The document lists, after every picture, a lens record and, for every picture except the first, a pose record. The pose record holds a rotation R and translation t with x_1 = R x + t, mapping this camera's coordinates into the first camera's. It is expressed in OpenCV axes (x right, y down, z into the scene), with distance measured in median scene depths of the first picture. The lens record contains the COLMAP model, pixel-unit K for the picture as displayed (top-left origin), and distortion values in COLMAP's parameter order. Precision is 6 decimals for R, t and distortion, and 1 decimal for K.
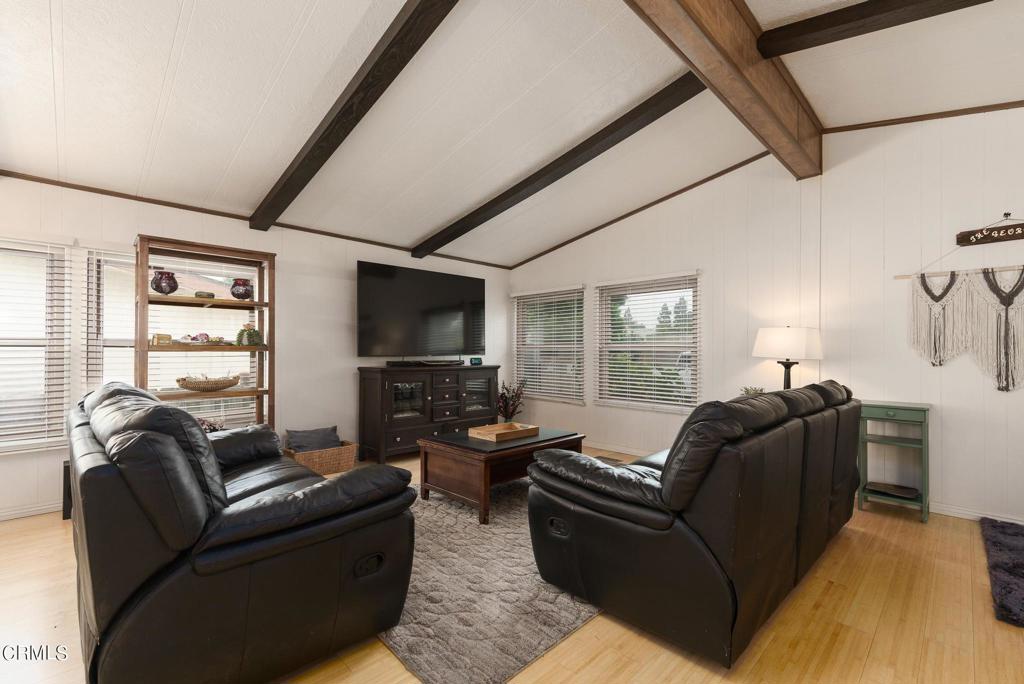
lens RADIAL K [[447.8, 0, 516.1], [0, 447.8, 349.0], [0, 0, 1]] dist [0.008841, 0.000204]
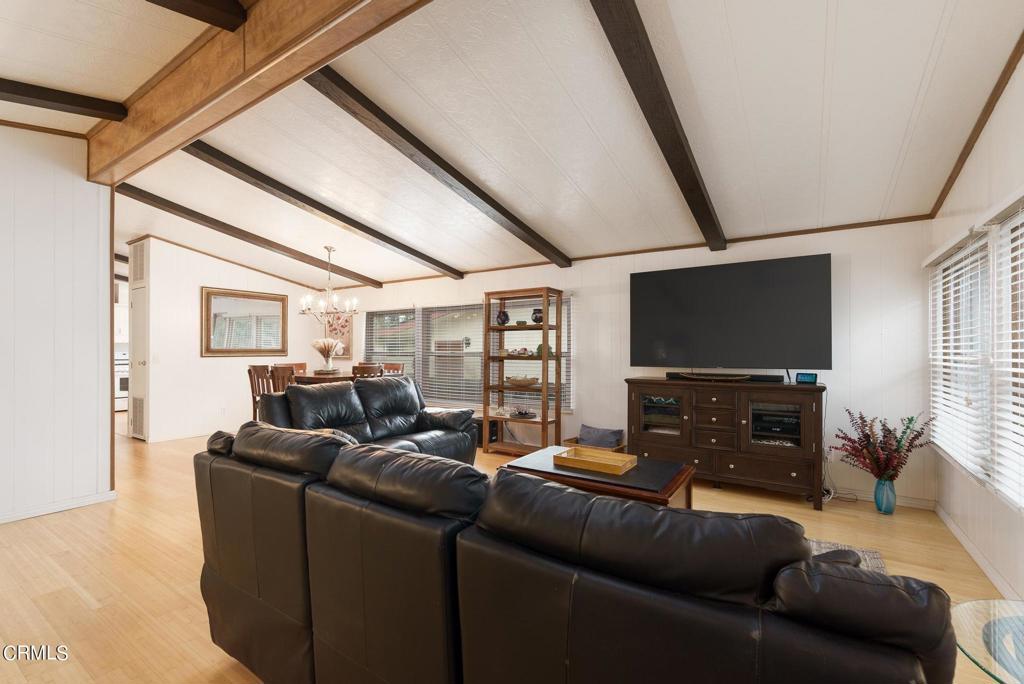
lens RADIAL K [[447.8, 0, 516.1], [0, 447.8, 349.0], [0, 0, 1]] dist [0.008841, 0.000204]
pose [[0.203703, -0.012274, -0.978956, 0.762102], [-0.001293, 0.999917, -0.012806, -0.012486], [0.979032, 0.003875, 0.203670, 0.672136]]
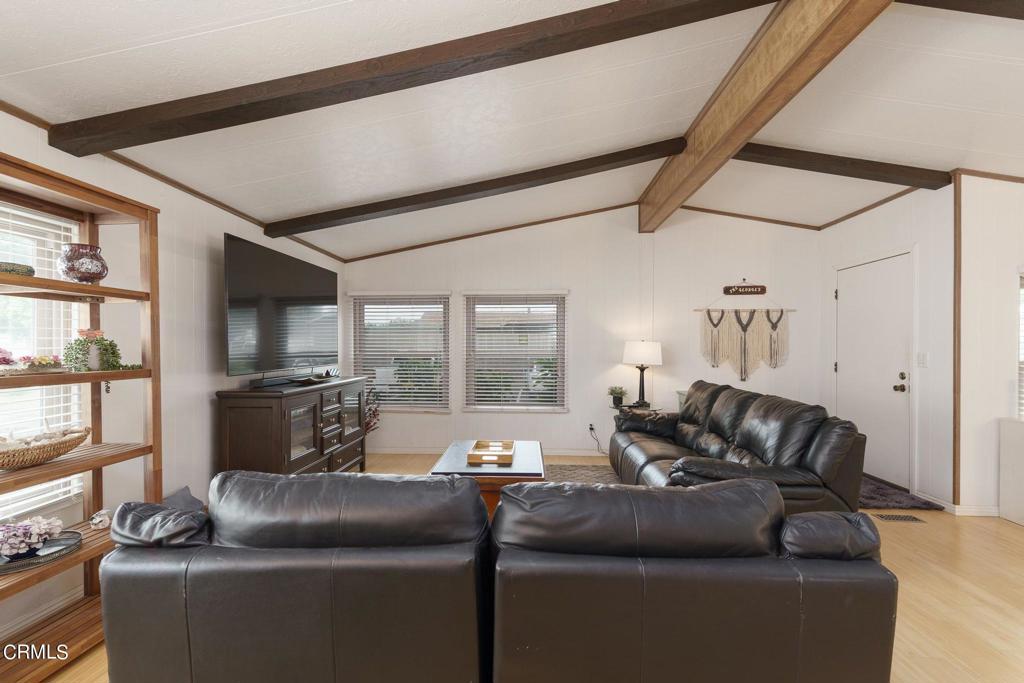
lens RADIAL K [[447.8, 0, 516.1], [0, 447.8, 348.5], [0, 0, 1]] dist [0.008841, 0.000204]
pose [[0.740878, -0.004199, 0.671627, -0.610141], [-0.001089, 0.999972, 0.007453, -0.037427], [-0.671639, -0.006254, 0.740852, 0.264472]]
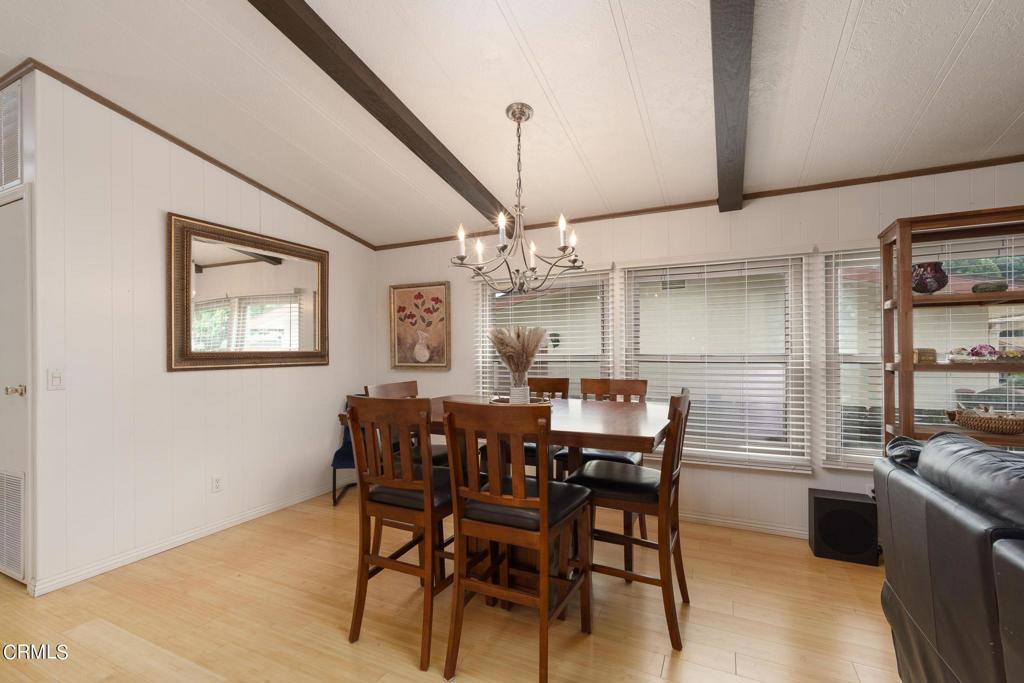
lens RADIAL K [[431.9, 0, 508.5], [0, 431.9, 349.7], [0, 0, 1]] dist [0.000069, -0.000092]
pose [[0.341697, -0.013551, -0.939712, -0.332322], [0.007796, 0.999903, -0.011584, -0.026015], [0.939778, -0.003367, 0.341770, 0.108602]]
